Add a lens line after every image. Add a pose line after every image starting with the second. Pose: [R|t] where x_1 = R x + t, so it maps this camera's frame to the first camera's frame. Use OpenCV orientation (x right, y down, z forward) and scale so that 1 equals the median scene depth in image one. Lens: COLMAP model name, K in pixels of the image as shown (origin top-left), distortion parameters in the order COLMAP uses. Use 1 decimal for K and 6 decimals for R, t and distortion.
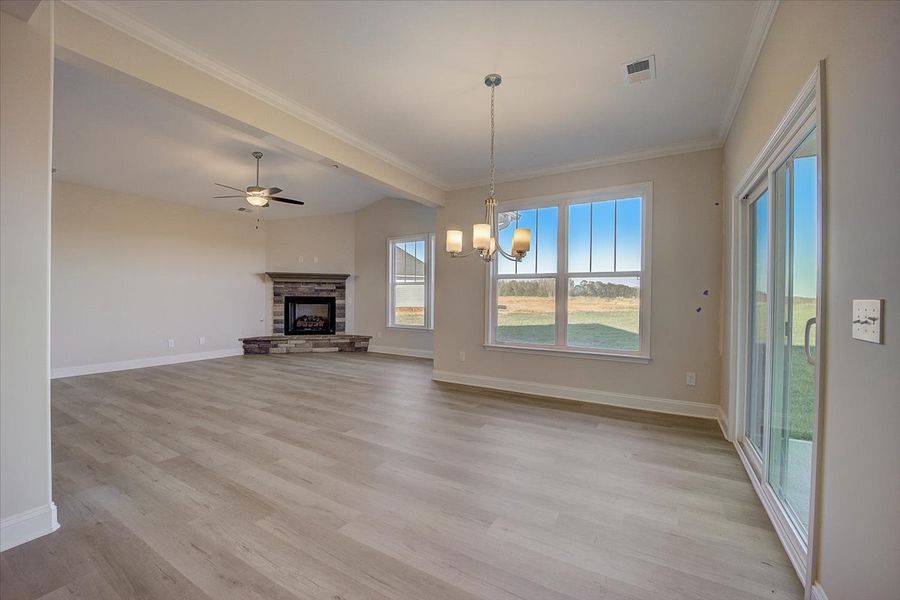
lens RADIAL K [[361.7, 0, 443.4], [0, 361.7, 301.3], [0, 0, 1]] dist [0.000406, -0.000721]
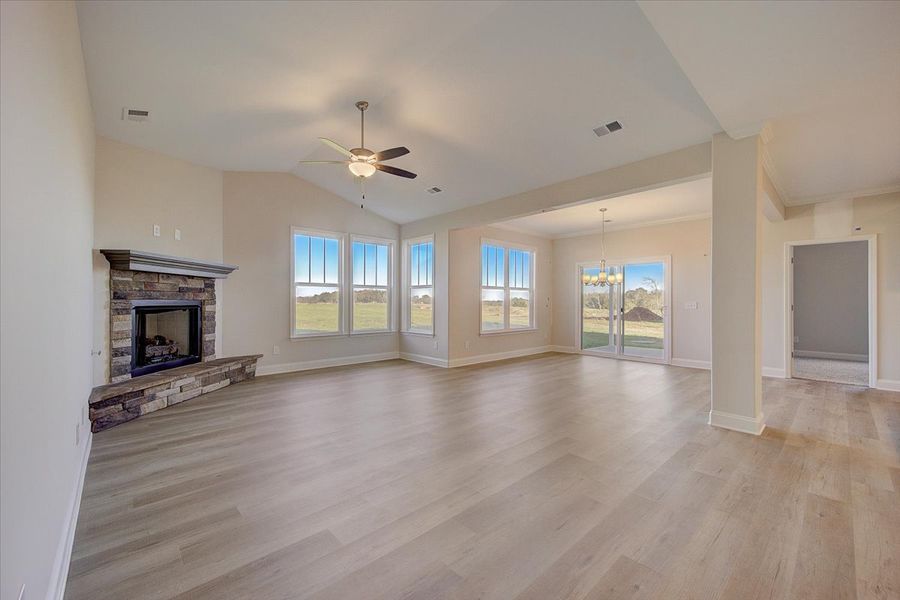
lens RADIAL K [[361.7, 0, 454.8], [0, 361.7, 300.4], [0, 0, 1]] dist [0.000406, -0.000721]
pose [[0.272536, -0.005104, 0.962132, -0.826003], [0.006782, 0.999971, 0.003384, -0.012194], [-0.962122, 0.005602, 0.272563, 0.447099]]
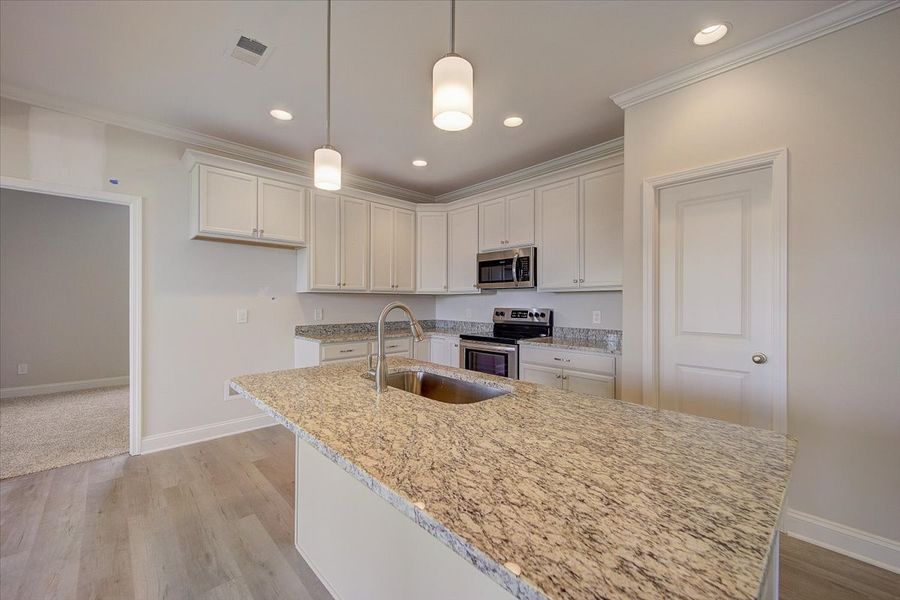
lens RADIAL K [[361.7, 0, 447.6], [0, 361.7, 300.5], [0, 0, 1]] dist [0.000406, -0.000721]
pose [[-0.963041, -0.012488, 0.269067, -0.418610], [-0.009672, 0.999884, 0.011790, -0.020133], [-0.269183, 0.008752, -0.963049, 0.182334]]
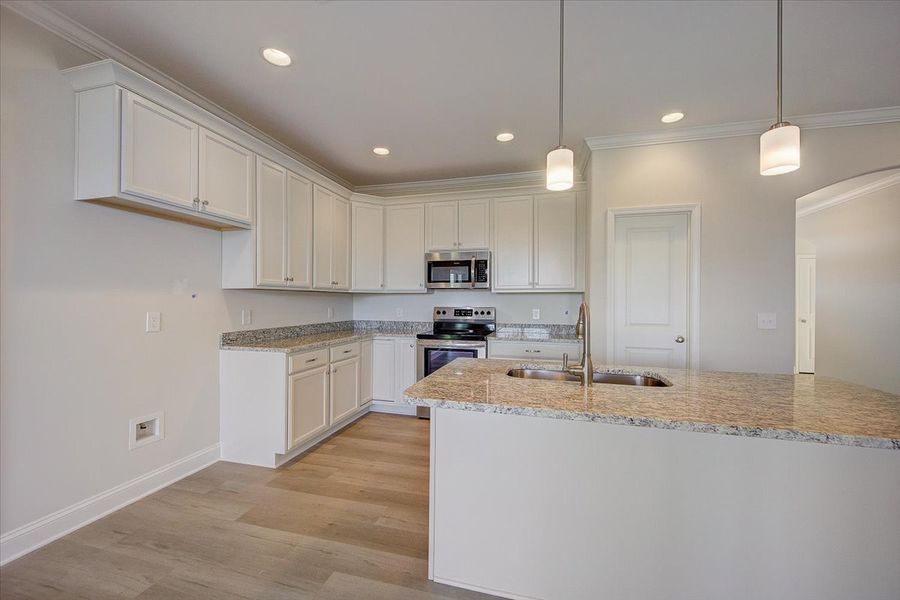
lens RADIAL K [[361.7, 0, 453.2], [0, 361.7, 301.0], [0, 0, 1]] dist [0.000406, -0.000721]
pose [[-0.961514, -0.015550, -0.274314, -0.204282], [-0.018835, 0.999779, 0.009344, -0.018052], [0.274108, 0.014151, -0.961595, 0.183089]]
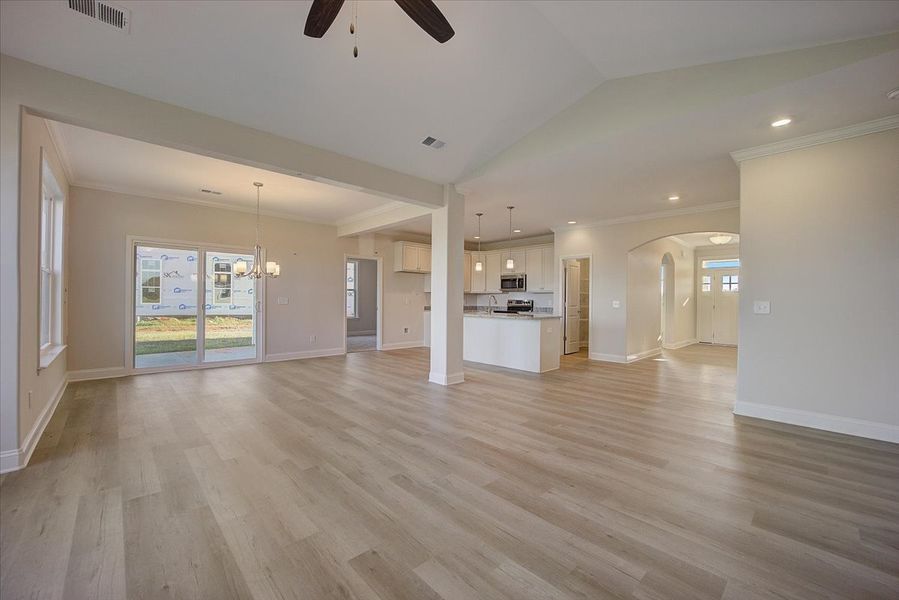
lens RADIAL K [[361.3, 0, 445.9], [0, 361.3, 297.7], [0, 0, 1]] dist [0.000406, -0.000721]
pose [[-0.962314, -0.018064, 0.271341, -0.471012], [-0.017157, 0.999836, 0.005715, -0.012647], [-0.271400, 0.000845, -0.962466, 0.890112]]
